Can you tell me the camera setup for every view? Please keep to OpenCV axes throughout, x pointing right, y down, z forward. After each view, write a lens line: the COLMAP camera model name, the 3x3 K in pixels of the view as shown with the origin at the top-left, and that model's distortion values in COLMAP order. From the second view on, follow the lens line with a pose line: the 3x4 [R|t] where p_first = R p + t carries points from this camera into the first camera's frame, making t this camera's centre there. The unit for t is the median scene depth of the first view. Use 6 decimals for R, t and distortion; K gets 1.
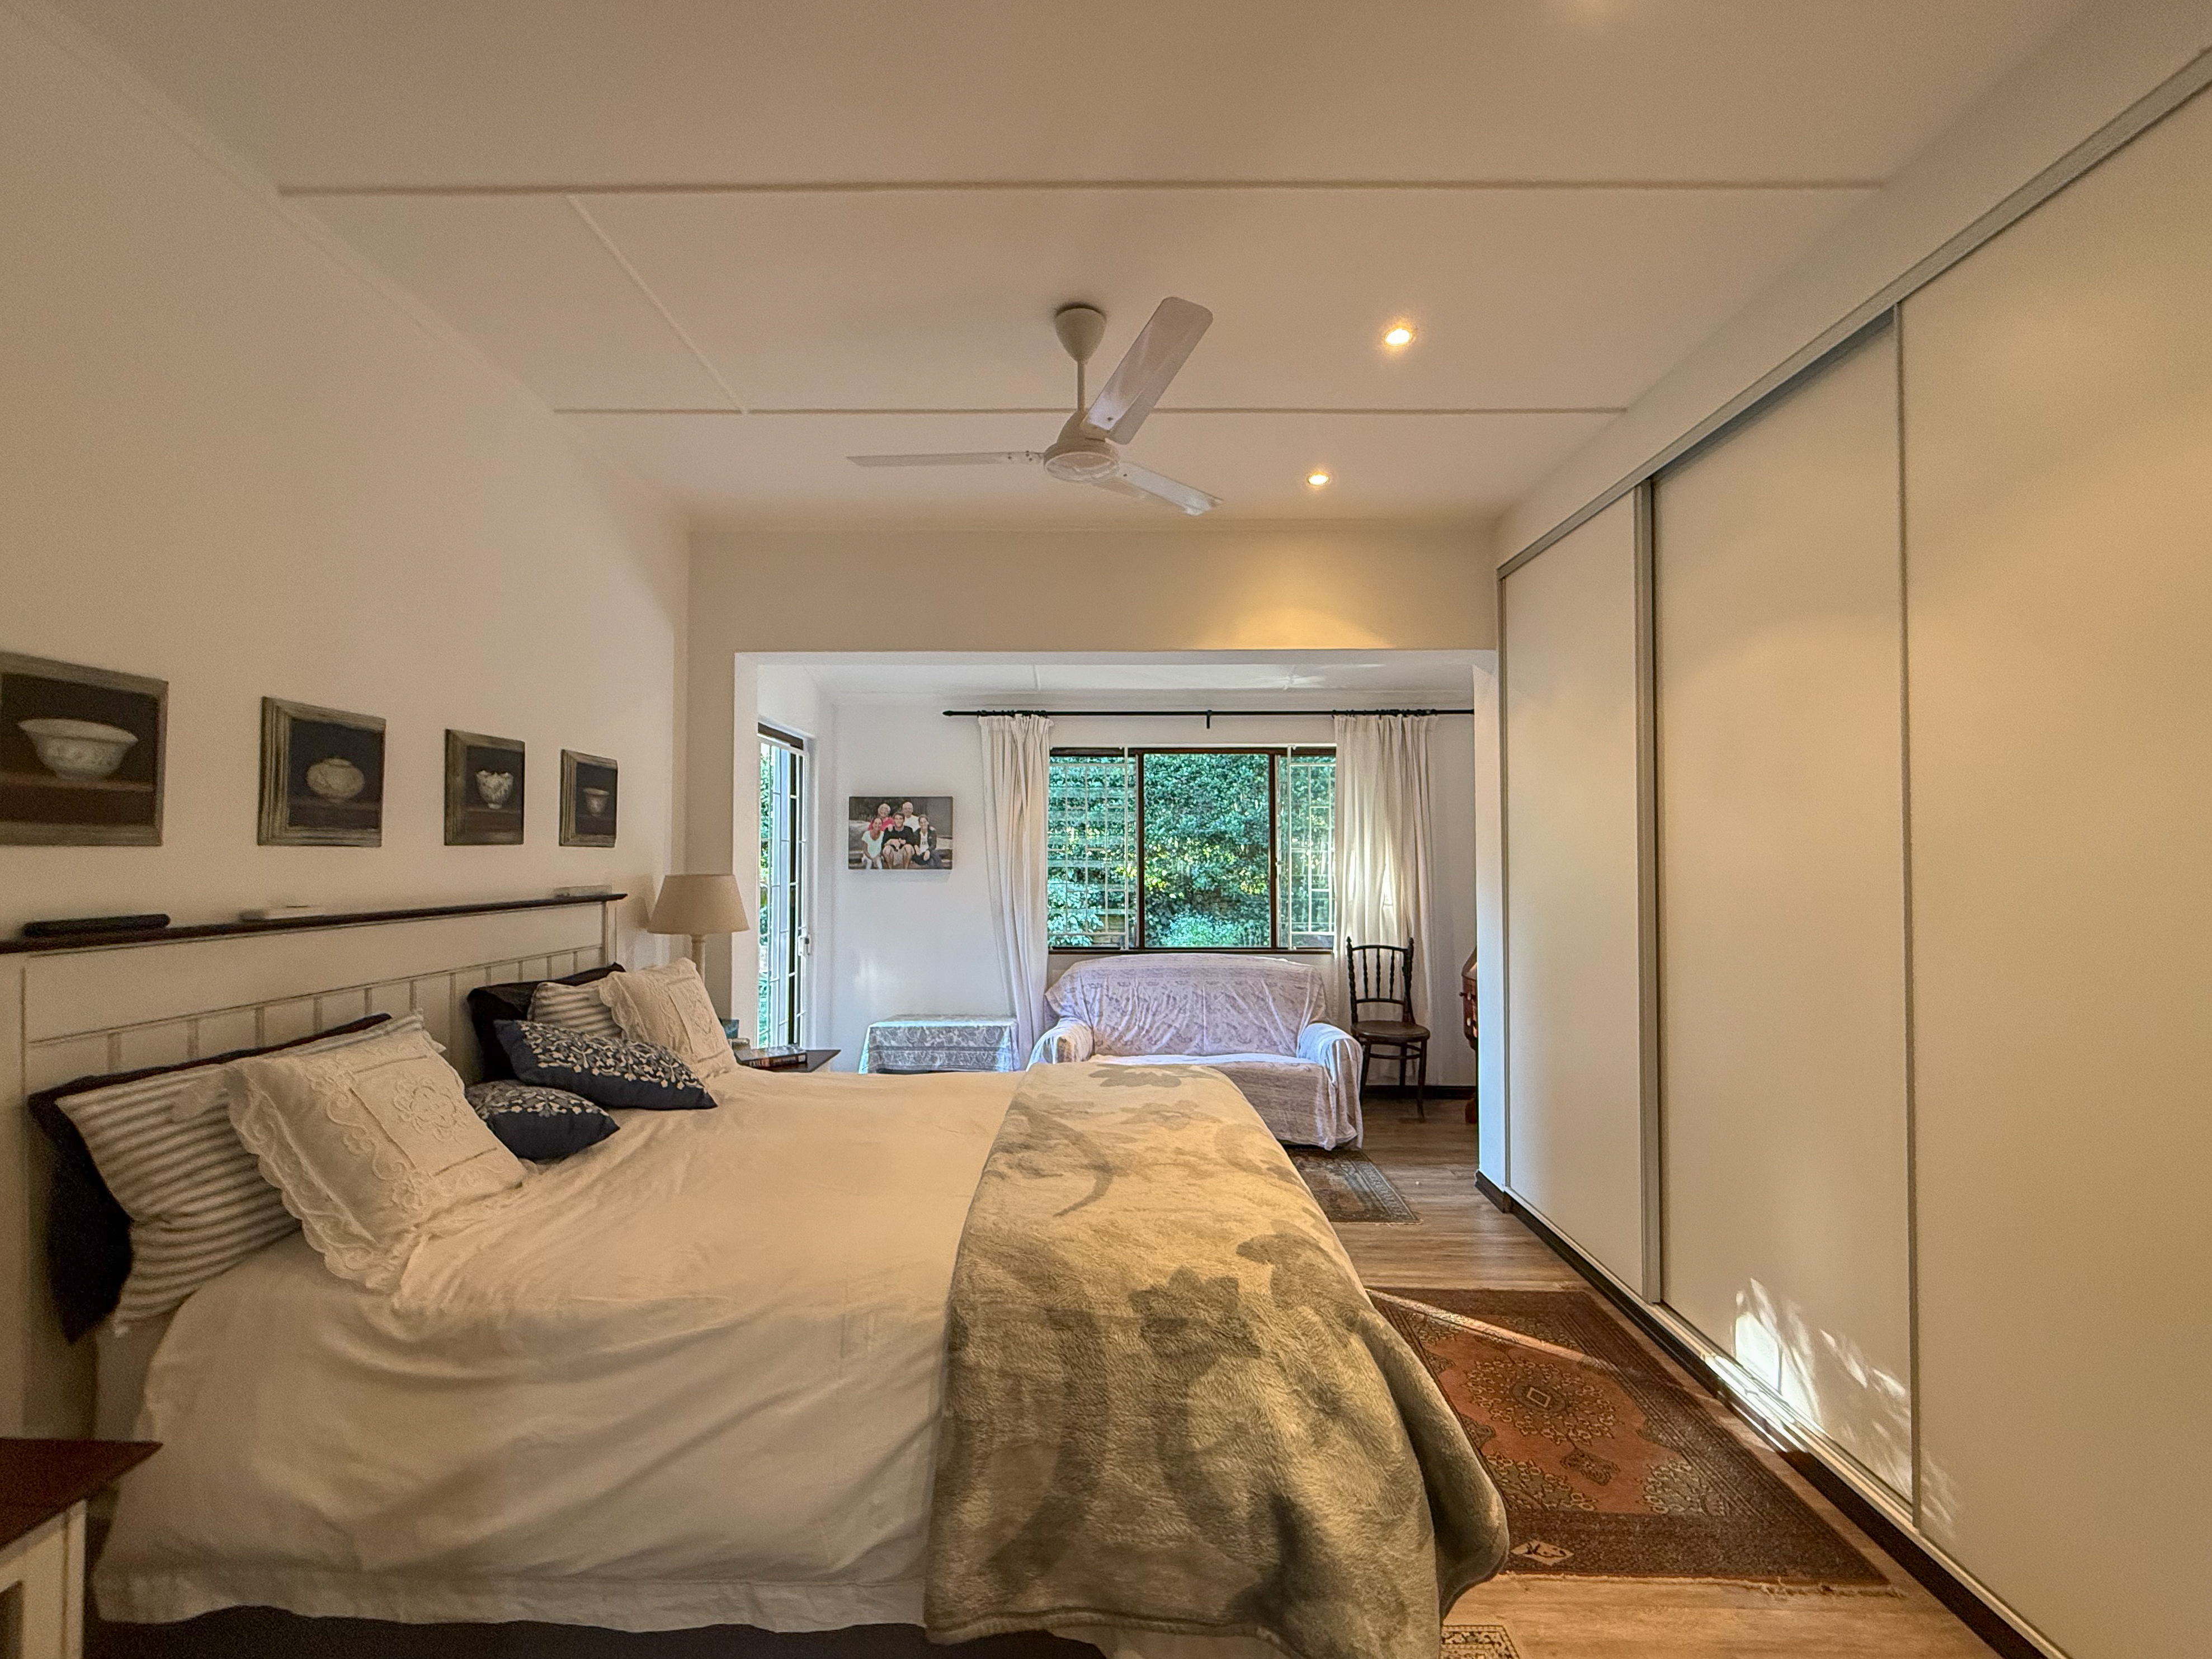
lens RADIAL K [[893.5, 0, 1098.3], [0, 893.5, 836.9], [0, 0, 1]] dist [0.000593, -0.000923]
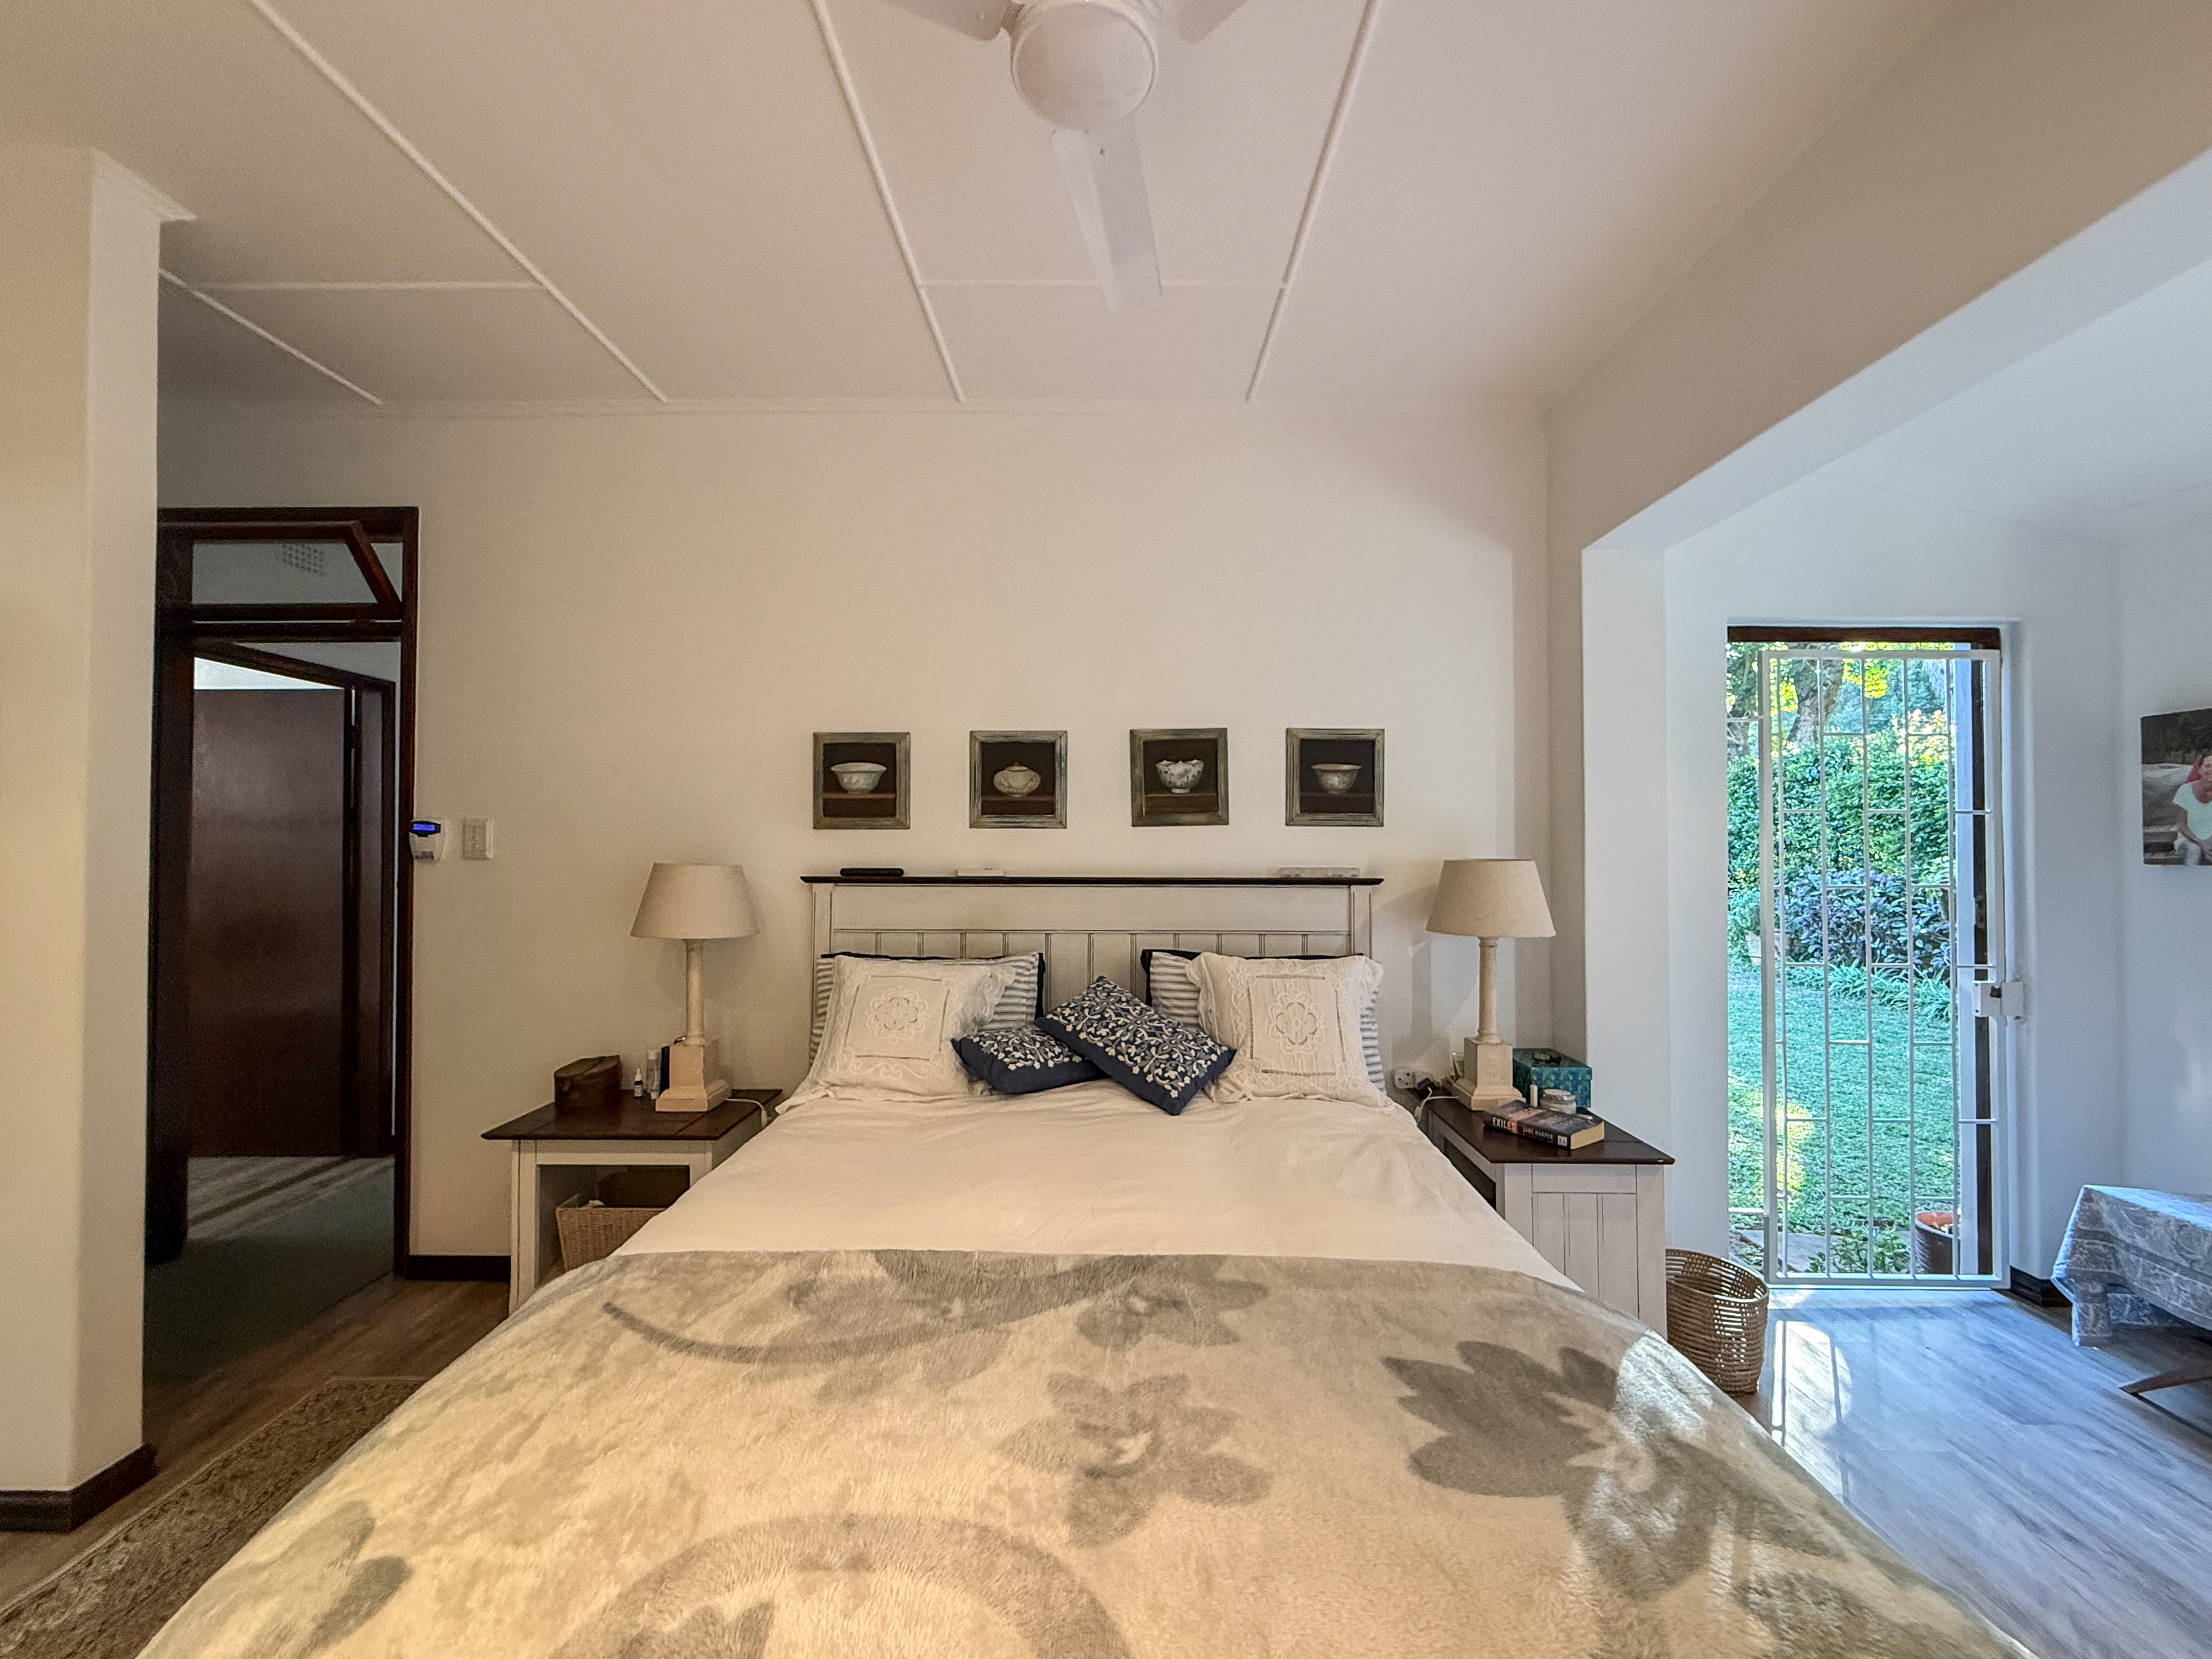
lens RADIAL K [[893.5, 0, 1102.2], [0, 893.5, 831.8], [0, 0, 1]] dist [0.000593, -0.000923]
pose [[0.008554, -0.018425, -0.999794, 0.442985], [0.018329, 0.999665, -0.018266, 0.035446], [0.999795, -0.018169, 0.008889, 0.895899]]
